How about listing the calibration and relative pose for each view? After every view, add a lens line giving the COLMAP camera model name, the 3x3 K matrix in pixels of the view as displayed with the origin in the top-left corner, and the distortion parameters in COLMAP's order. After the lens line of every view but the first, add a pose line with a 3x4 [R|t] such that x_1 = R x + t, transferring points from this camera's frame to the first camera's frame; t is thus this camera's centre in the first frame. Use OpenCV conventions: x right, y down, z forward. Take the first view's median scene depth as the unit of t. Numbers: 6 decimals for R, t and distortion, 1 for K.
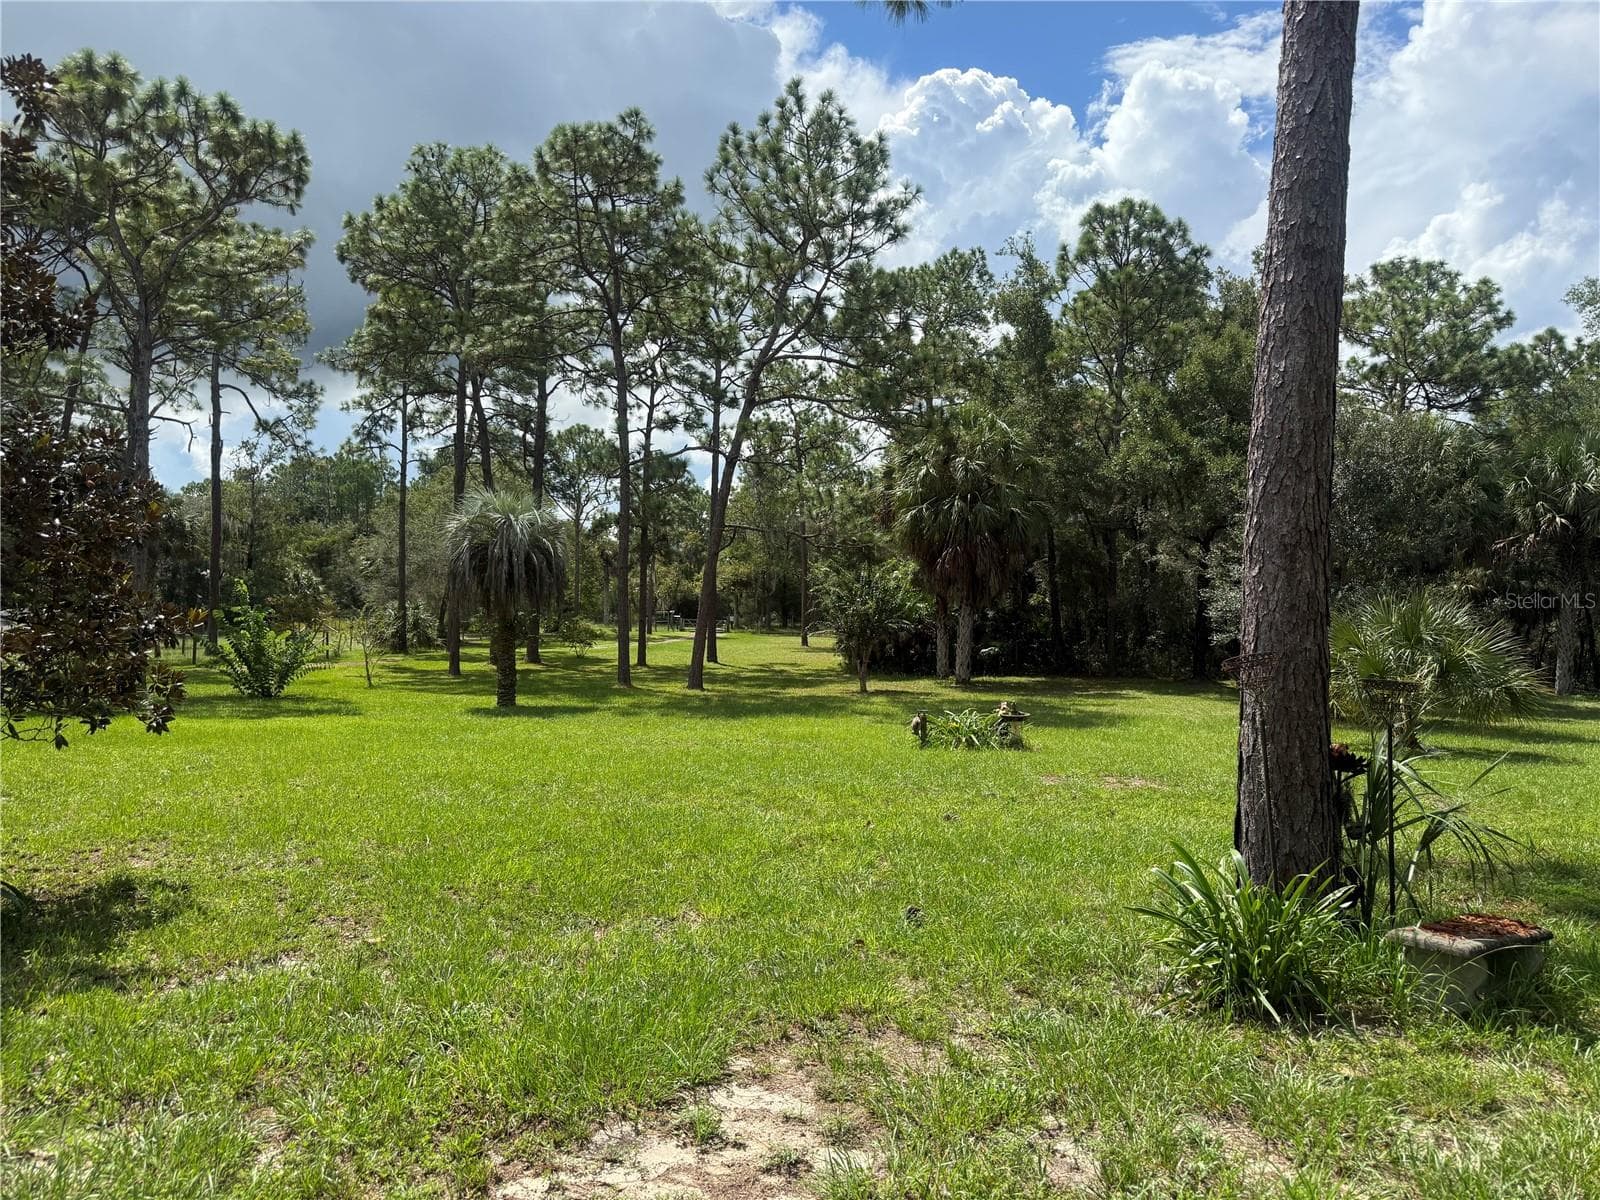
lens RADIAL K [[1111.0, 0, 797.5], [0, 1111.0, 606.7], [0, 0, 1]] dist [0.047035, -0.060117]
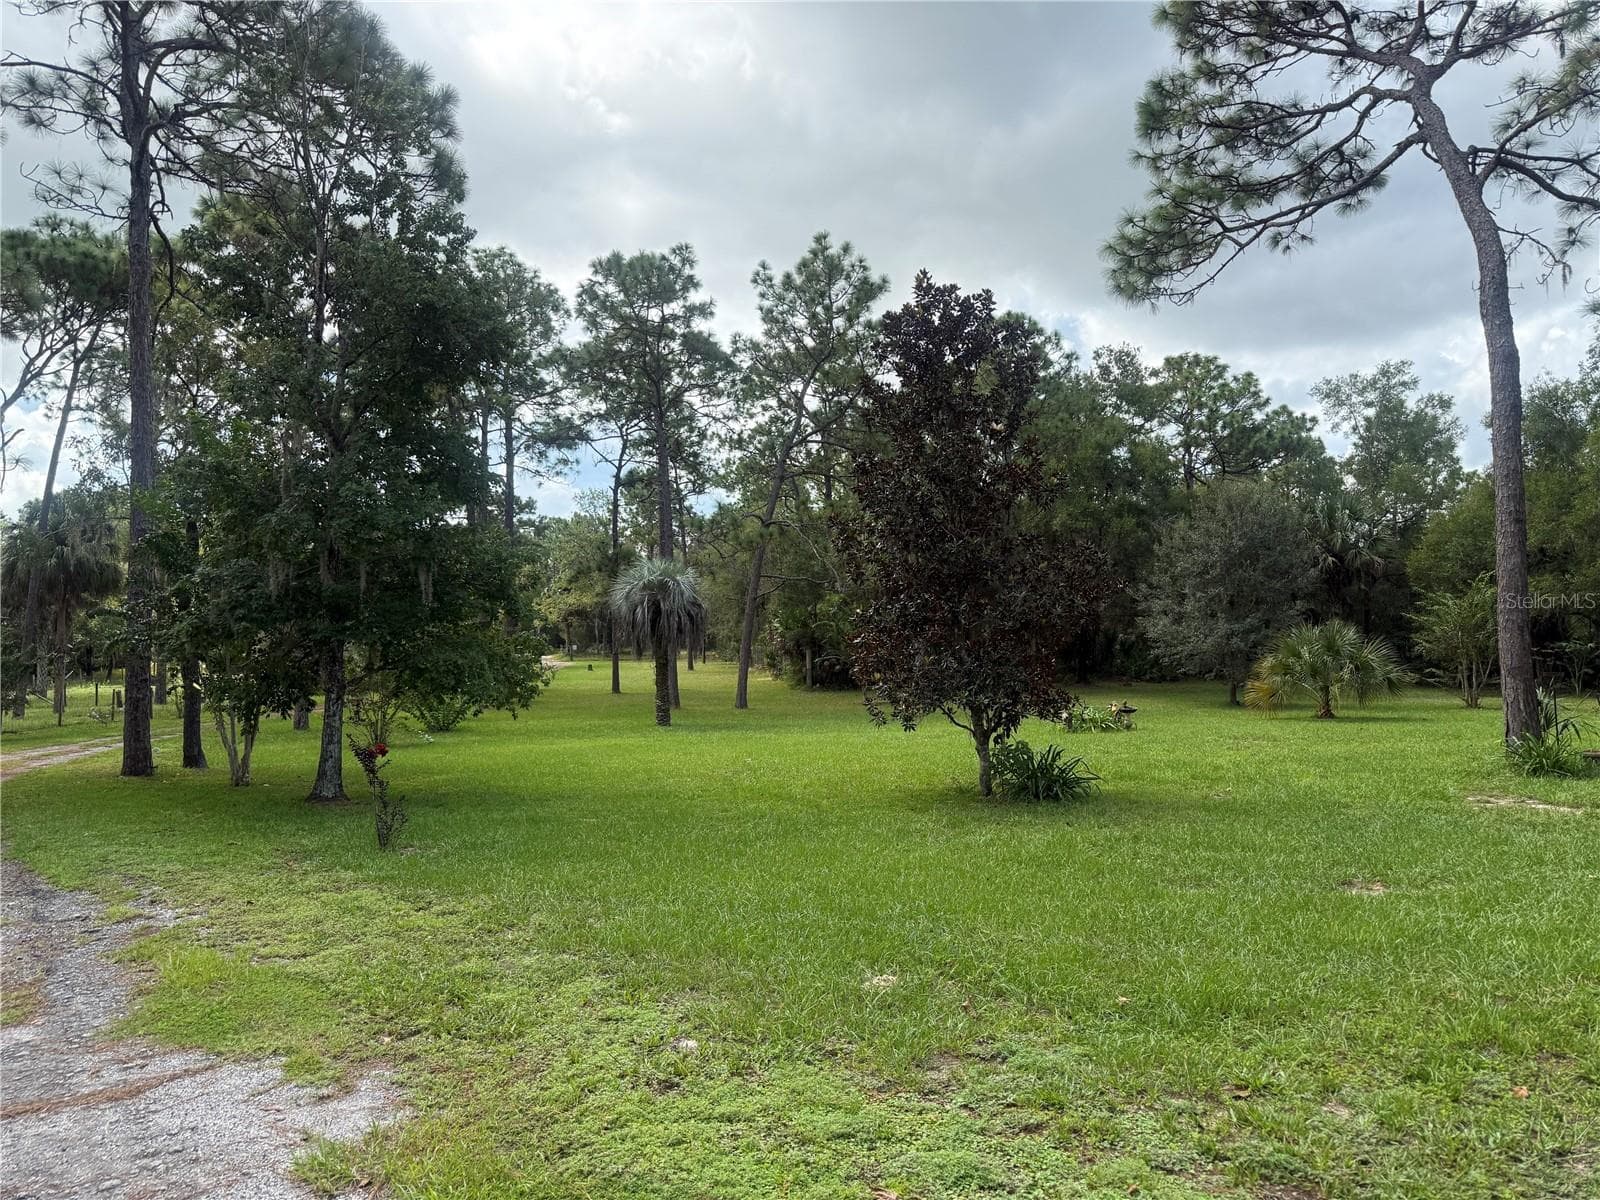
lens RADIAL K [[1111.0, 0, 799.7], [0, 1111.0, 595.9], [0, 0, 1]] dist [0.047035, -0.060117]
pose [[0.971193, -0.025210, 0.236955, -0.260148], [0.031379, 0.999259, -0.022299, -0.017565], [-0.236218, 0.029092, 0.971265, -0.179162]]
